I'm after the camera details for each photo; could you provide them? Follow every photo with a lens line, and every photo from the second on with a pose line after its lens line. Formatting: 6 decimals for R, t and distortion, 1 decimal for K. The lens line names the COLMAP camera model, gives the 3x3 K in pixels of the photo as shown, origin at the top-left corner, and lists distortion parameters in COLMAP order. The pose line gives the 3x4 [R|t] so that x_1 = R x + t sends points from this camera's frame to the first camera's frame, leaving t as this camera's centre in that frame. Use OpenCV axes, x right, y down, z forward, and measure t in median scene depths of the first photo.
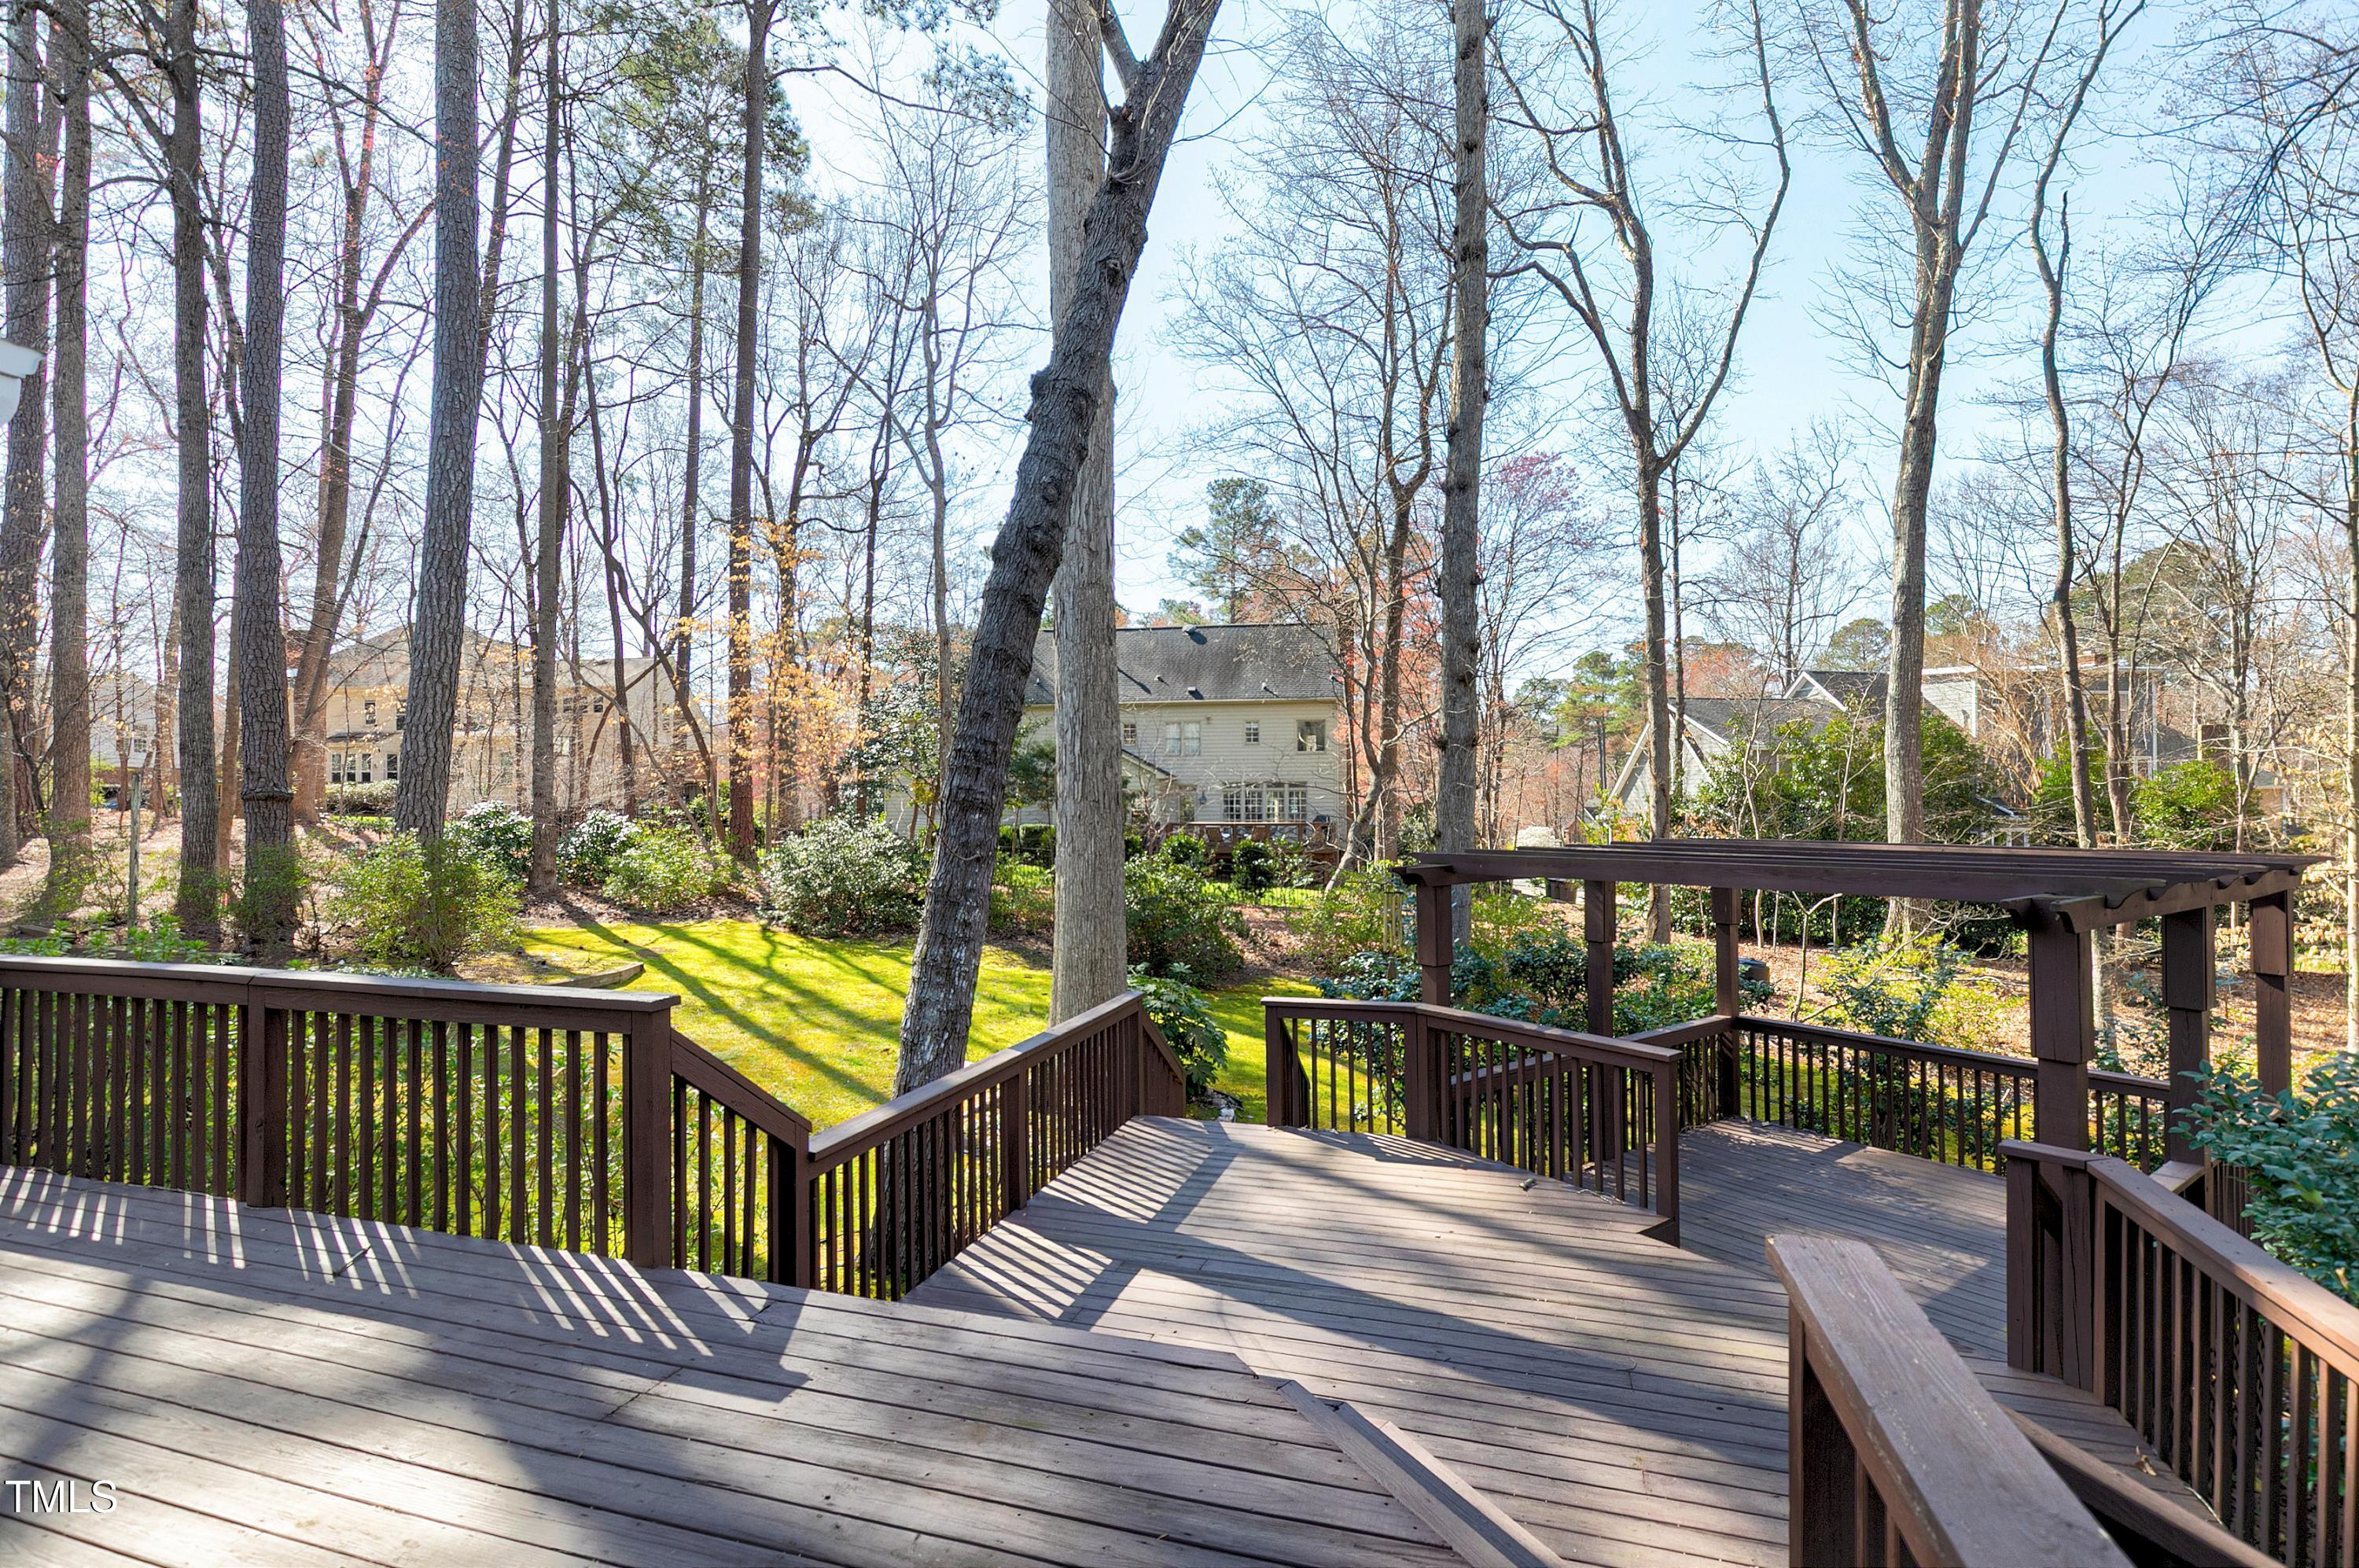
lens RADIAL K [[1128.4, 0, 1179.5], [0, 1128.4, 784.0], [0, 0, 1]] dist [-0.001016, -0.000590]
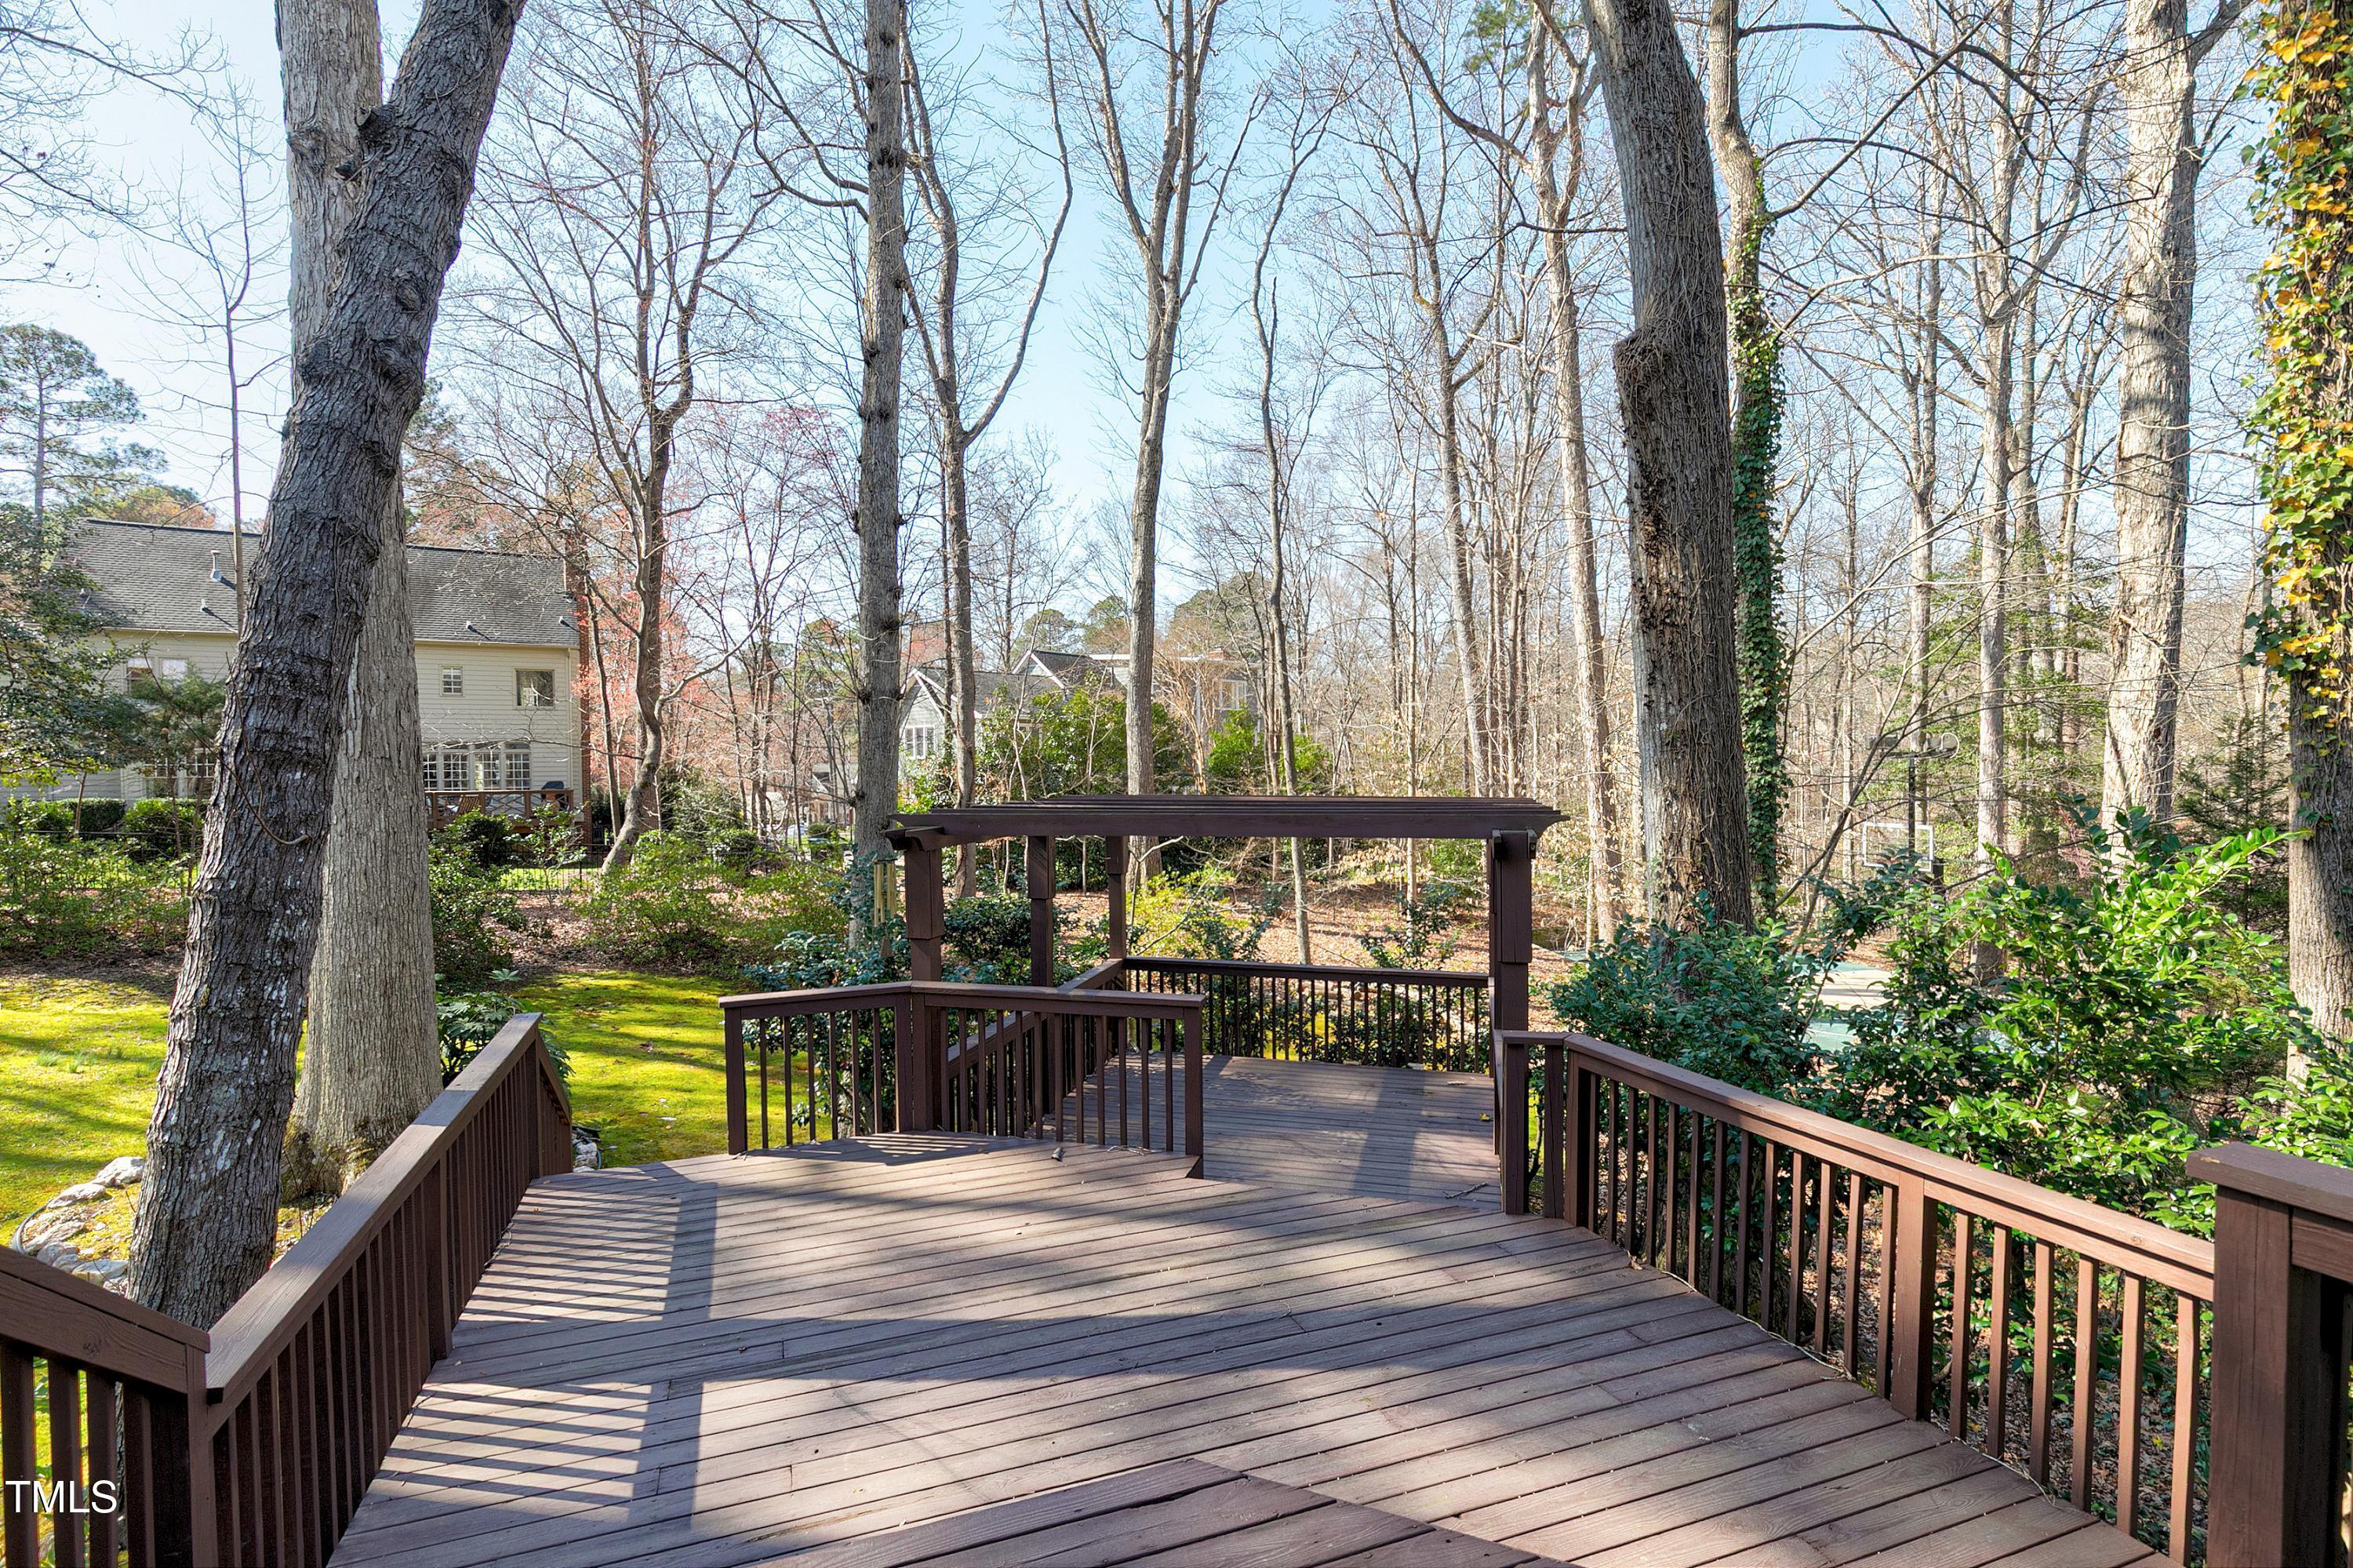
lens RADIAL K [[1116.0, 0, 1177.3], [0, 1116.0, 787.8], [0, 0, 1]] dist [-0.000809, -0.001364]
pose [[0.774048, -0.012892, 0.632996, -0.127022], [-0.008139, 0.999507, 0.030310, 0.008150], [-0.633074, -0.028613, 0.773562, 0.127372]]
